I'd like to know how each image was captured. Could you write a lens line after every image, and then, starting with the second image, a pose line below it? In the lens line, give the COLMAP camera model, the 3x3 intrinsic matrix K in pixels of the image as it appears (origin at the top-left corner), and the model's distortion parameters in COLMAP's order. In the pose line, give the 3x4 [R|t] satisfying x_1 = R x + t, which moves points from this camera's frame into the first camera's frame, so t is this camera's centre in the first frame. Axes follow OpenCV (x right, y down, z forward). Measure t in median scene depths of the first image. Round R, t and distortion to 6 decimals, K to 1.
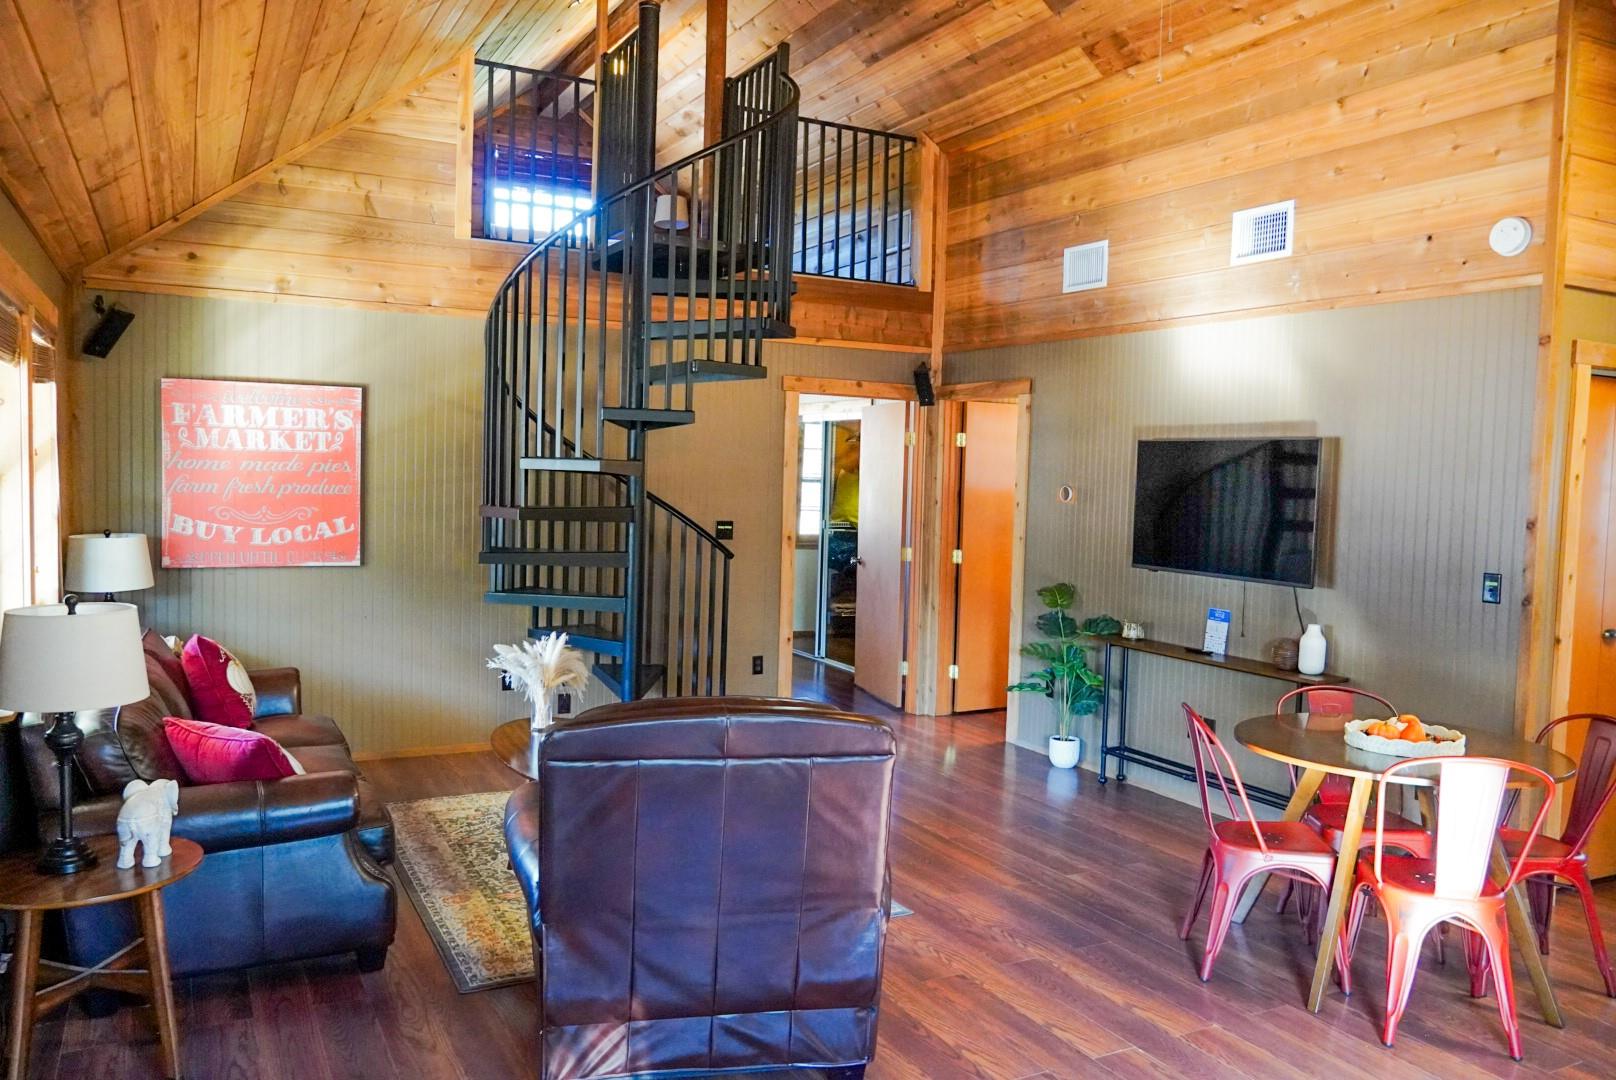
lens RADIAL K [[1195.1, 0, 803.5], [0, 1195.1, 542.1], [0, 0, 1]] dist [-0.049137, 0.056547]
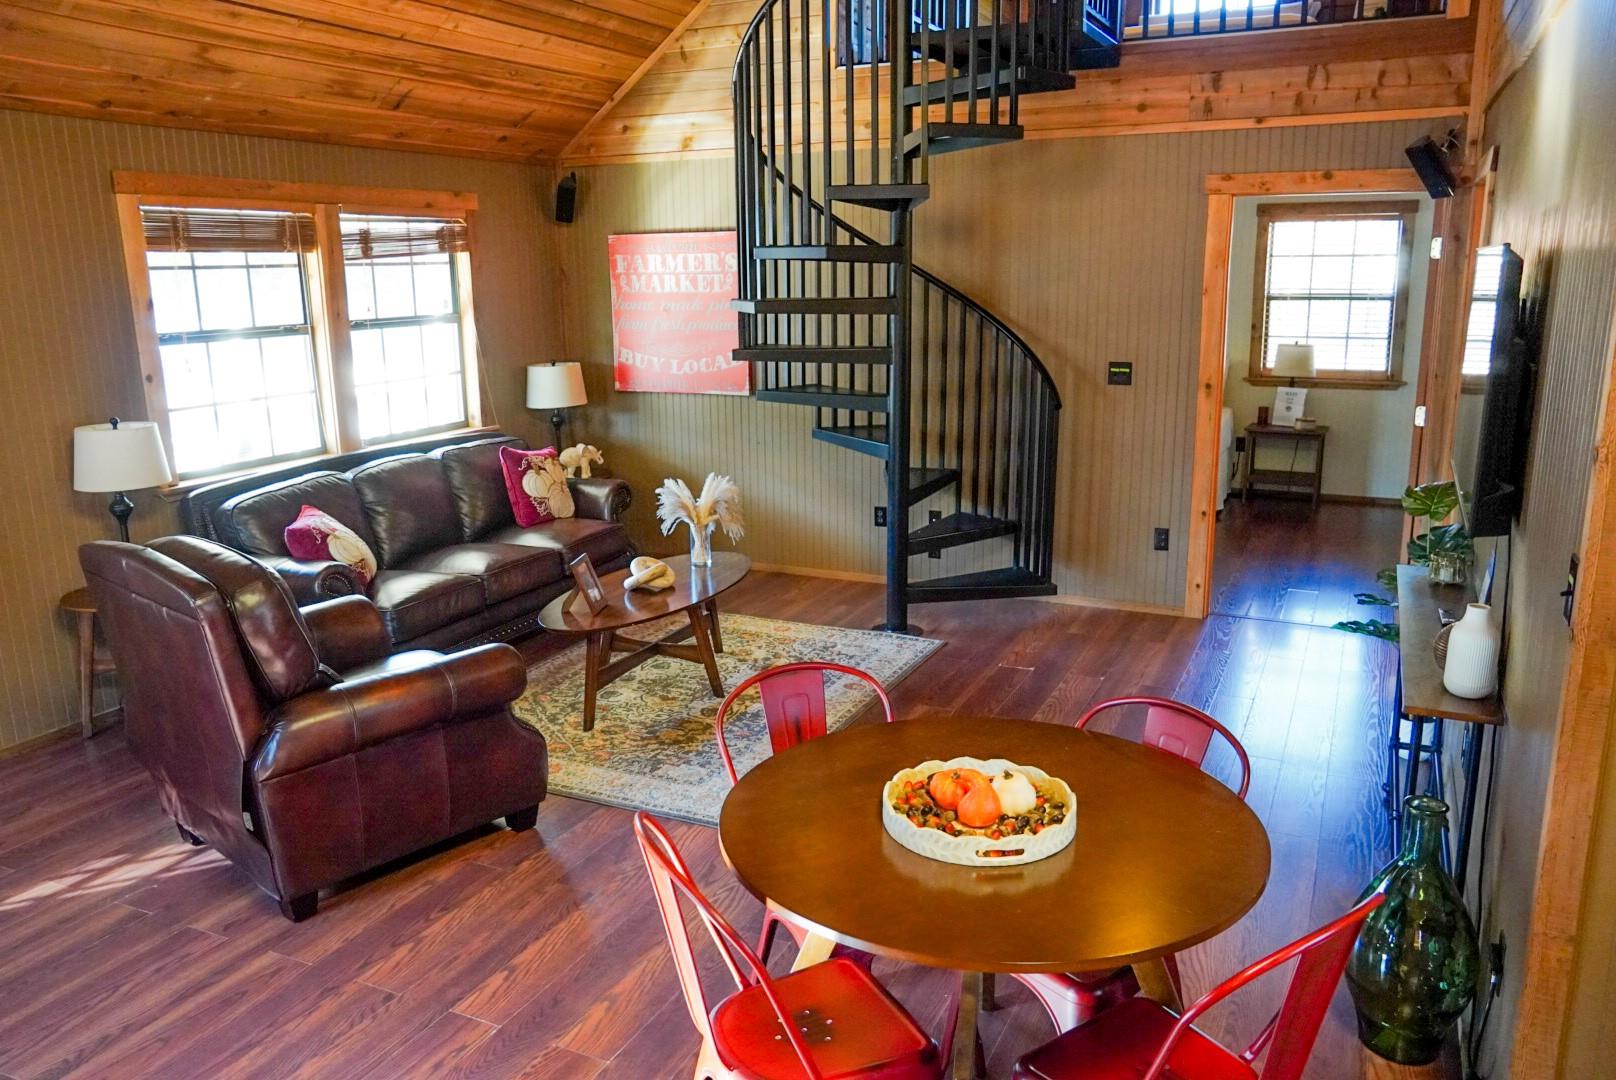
lens RADIAL K [[1195.1, 0, 818.2], [0, 1195.1, 533.4], [0, 0, 1]] dist [-0.049137, 0.056547]
pose [[0.598036, 0.142203, -0.788753, 0.575552], [-0.021500, 0.986626, 0.161576, -0.035599], [0.801181, -0.079670, 0.593095, 0.395045]]
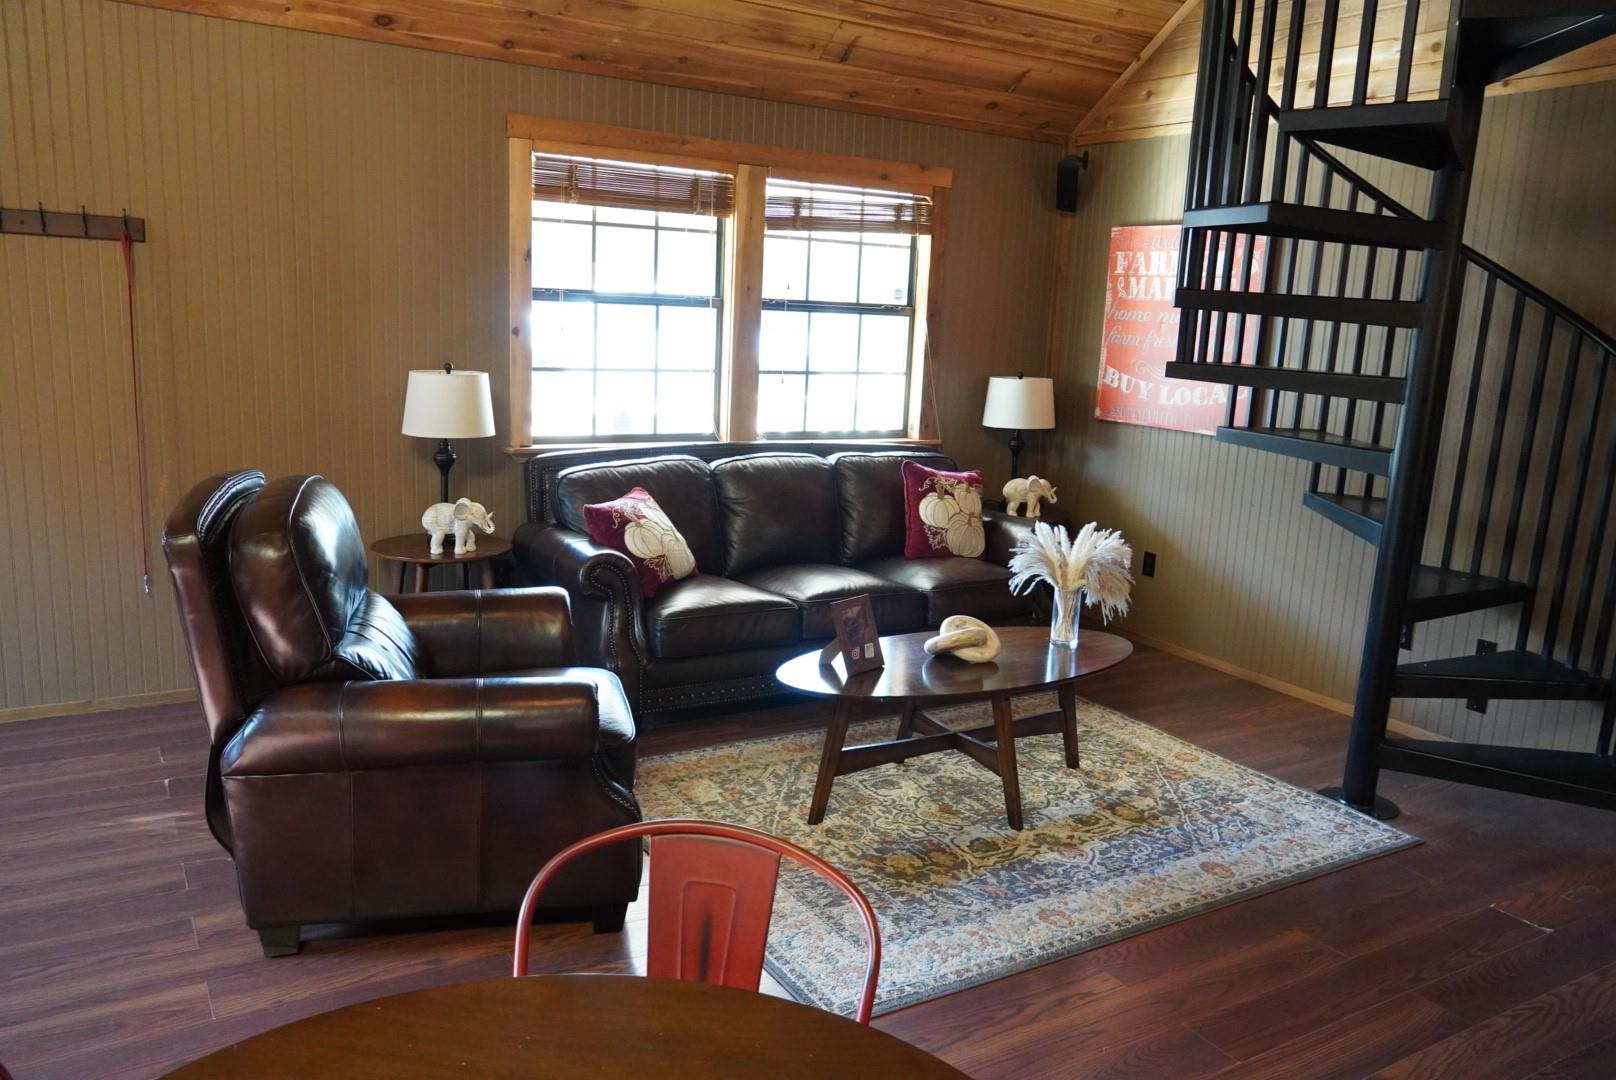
lens RADIAL K [[1195.1, 0, 809.7], [0, 1195.1, 540.3], [0, 0, 1]] dist [-0.049137, 0.056547]
pose [[0.056404, 0.165806, -0.984544, 0.448421], [-0.109654, 0.981177, 0.158957, -0.010644], [0.992368, 0.098993, 0.073524, 0.663258]]
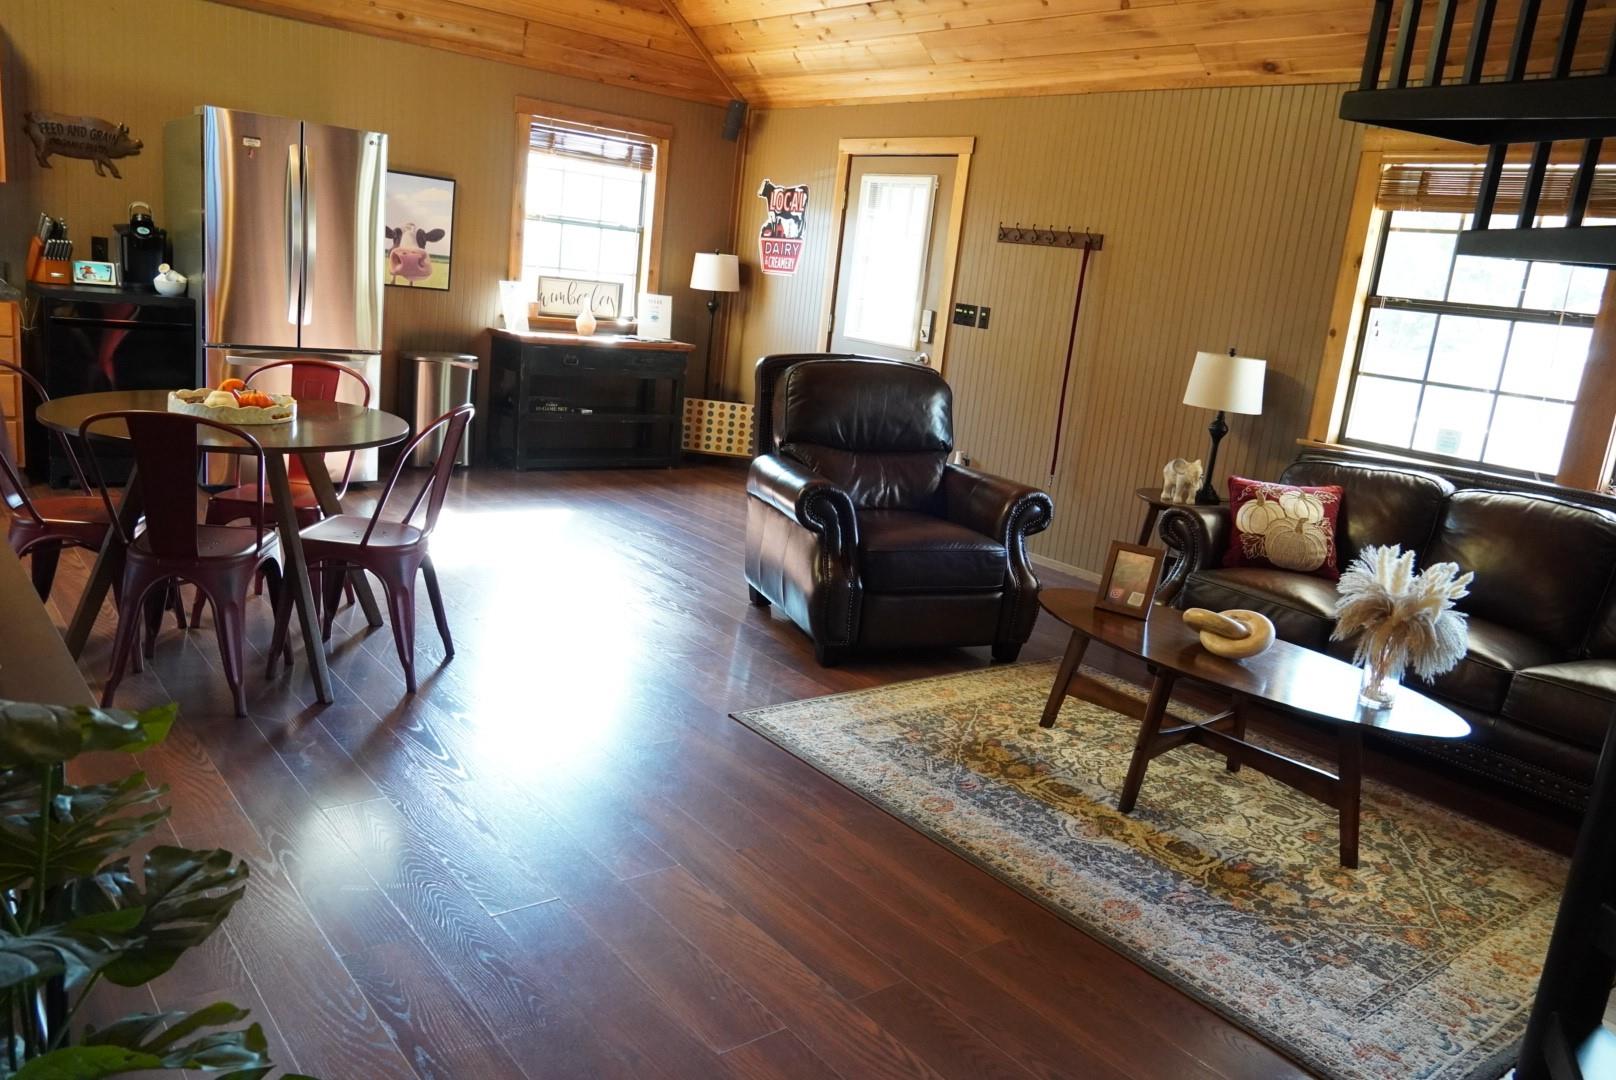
lens RADIAL K [[1195.1, 0, 805.7], [0, 1195.1, 538.2], [0, 0, 1]] dist [-0.049137, 0.056547]
pose [[-0.972977, -0.086098, -0.214250, 0.171398], [-0.145240, 0.949537, 0.278003, -0.040605], [0.179502, 0.301608, -0.936382, 1.272633]]
